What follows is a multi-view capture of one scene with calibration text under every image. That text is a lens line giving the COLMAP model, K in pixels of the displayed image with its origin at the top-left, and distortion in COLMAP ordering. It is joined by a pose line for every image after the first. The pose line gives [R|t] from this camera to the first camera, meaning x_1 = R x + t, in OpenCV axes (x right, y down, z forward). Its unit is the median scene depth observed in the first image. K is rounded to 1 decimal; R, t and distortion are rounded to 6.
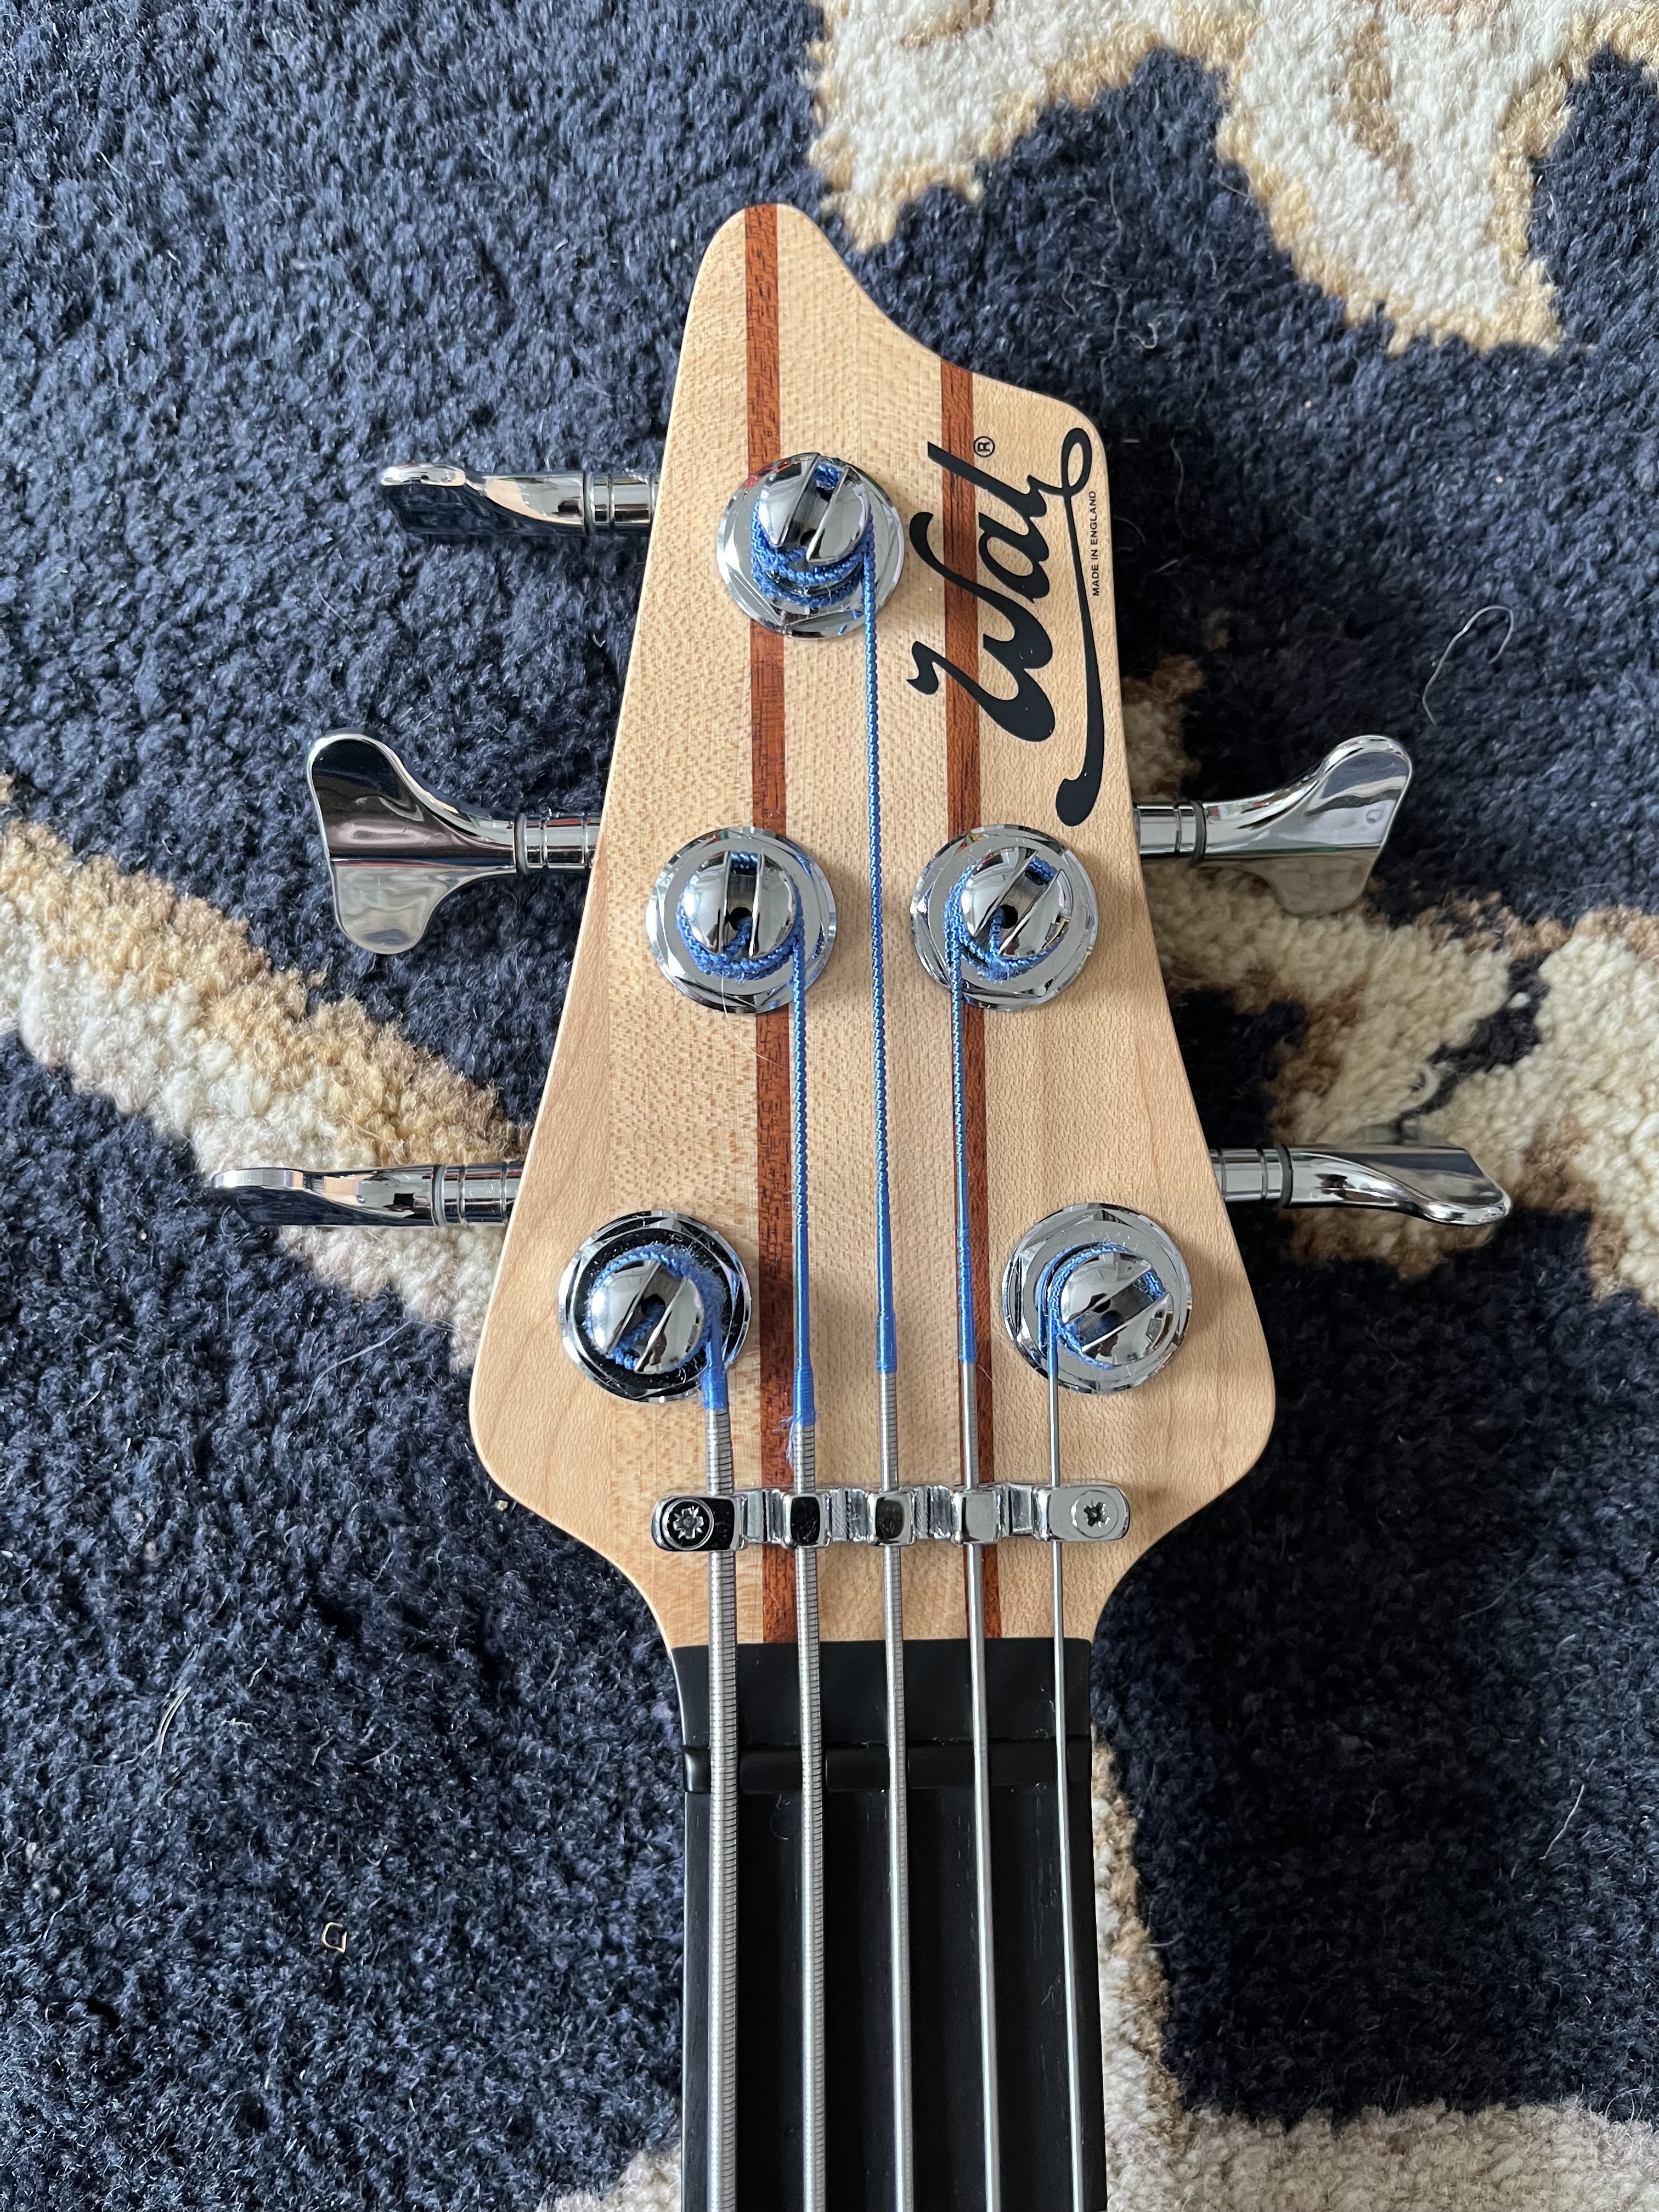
lens RADIAL K [[1689.4, 0, 828.5], [0, 1689.4, 1137.3], [0, 0, 1]] dist [0.052416, -0.092666]
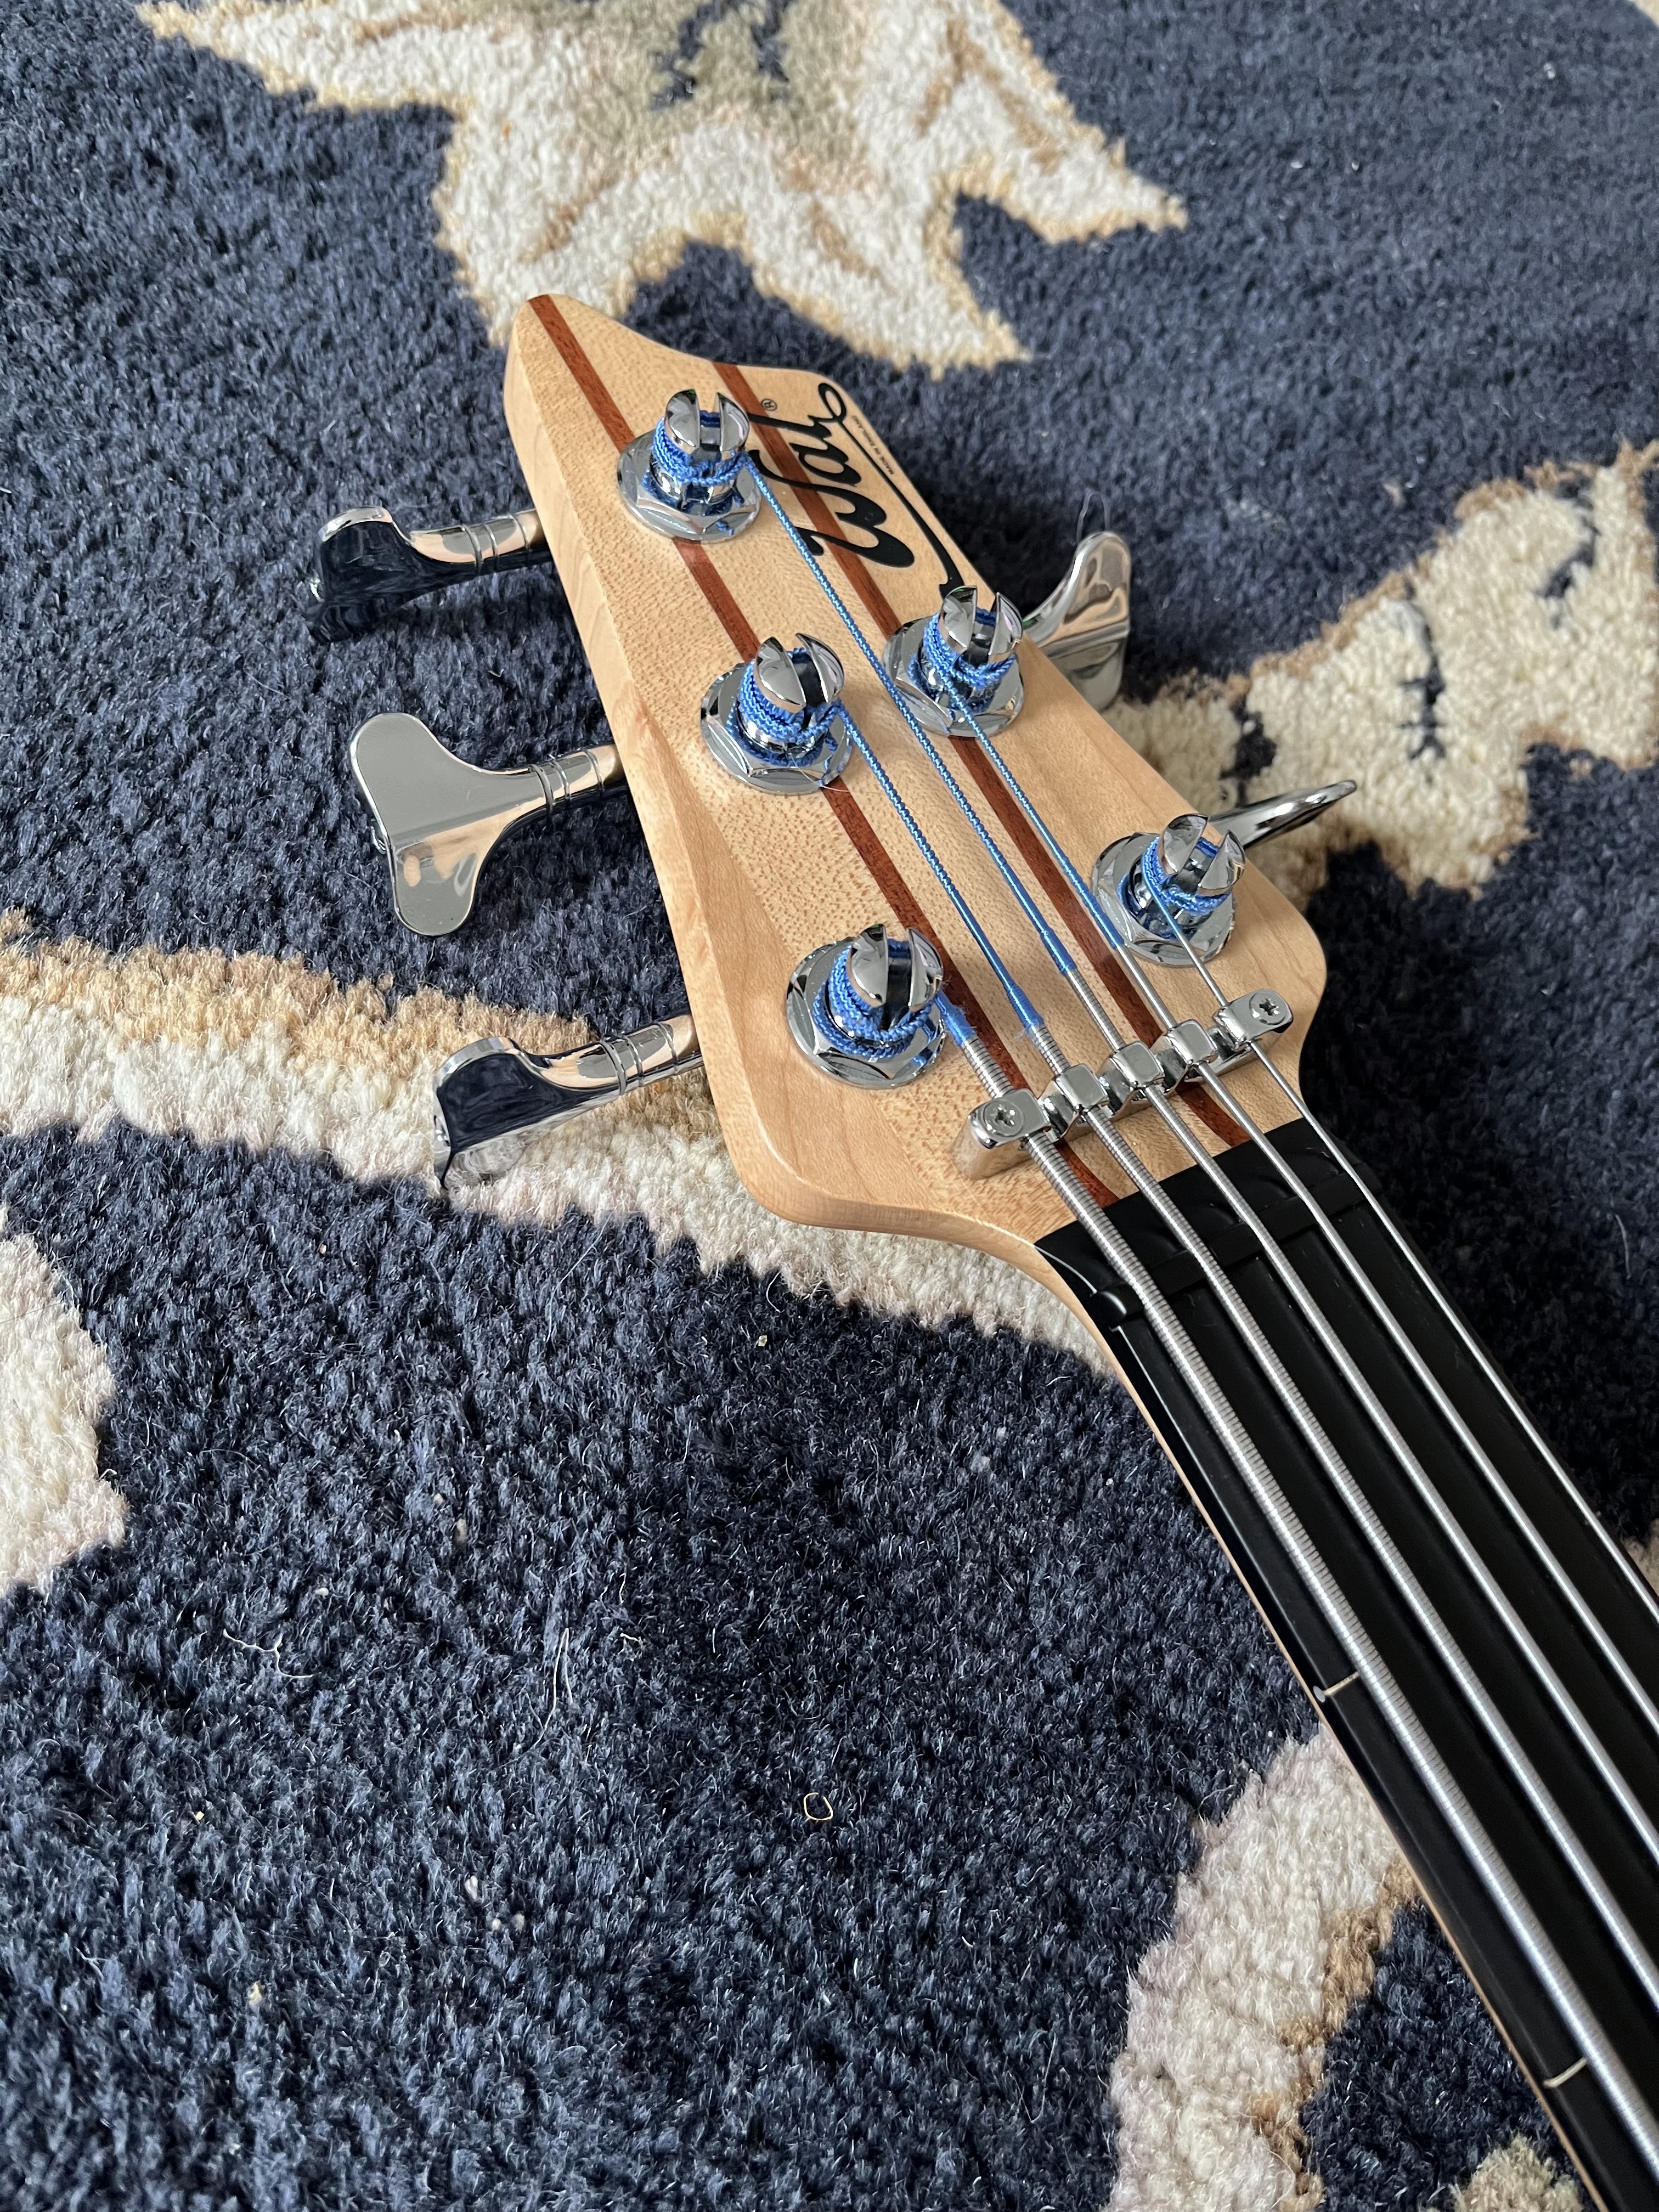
lens RADIAL K [[1689.4, 0, 828.5], [0, 1689.4, 1137.3], [0, 0, 1]] dist [0.052416, -0.092666]
pose [[0.856454, -0.347082, 0.382128, -0.507235], [0.453039, 0.860215, -0.234064, 0.367615], [-0.247472, 0.373584, 0.893976, 0.016665]]
